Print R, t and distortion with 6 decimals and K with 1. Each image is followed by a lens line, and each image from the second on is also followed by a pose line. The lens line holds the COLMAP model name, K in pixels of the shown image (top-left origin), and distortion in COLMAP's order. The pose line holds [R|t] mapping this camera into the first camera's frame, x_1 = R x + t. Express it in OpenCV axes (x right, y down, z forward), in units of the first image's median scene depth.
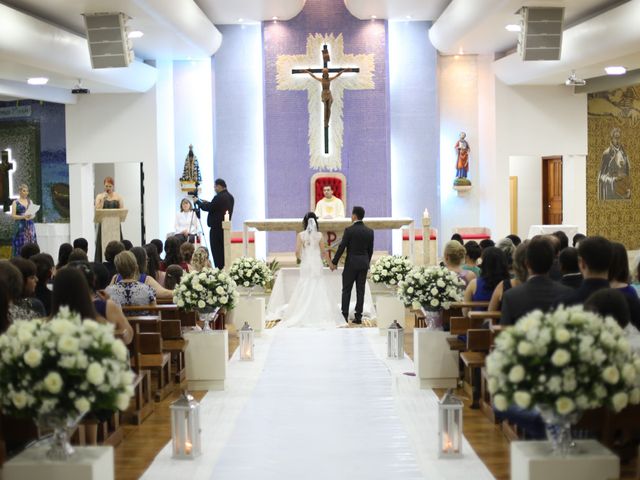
lens RADIAL K [[1065.4, 0, 319.1], [0, 1065.4, 240.3], [0, 0, 1]] dist [-0.118839, 0.000000]
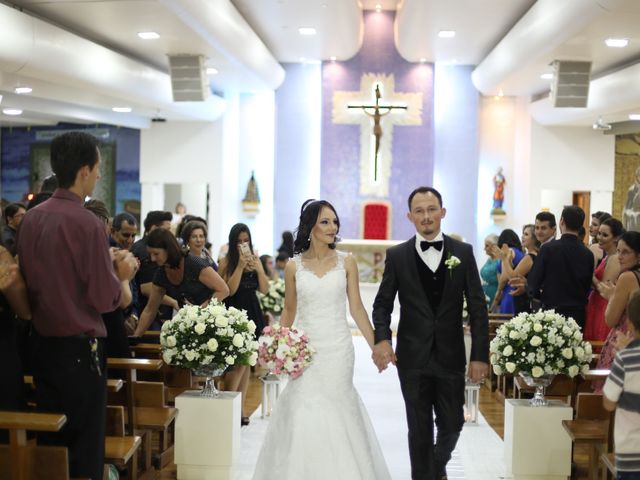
lens RADIAL K [[1065.4, 0, 322.3], [0, 1065.4, 240.0], [0, 0, 1]] dist [-0.118839, 0.000000]
pose [[0.998719, 0.035790, -0.035773, -0.007358], [-0.036429, 0.999185, -0.017395, 0.000006], [0.035121, 0.018676, 0.999209, -0.116917]]
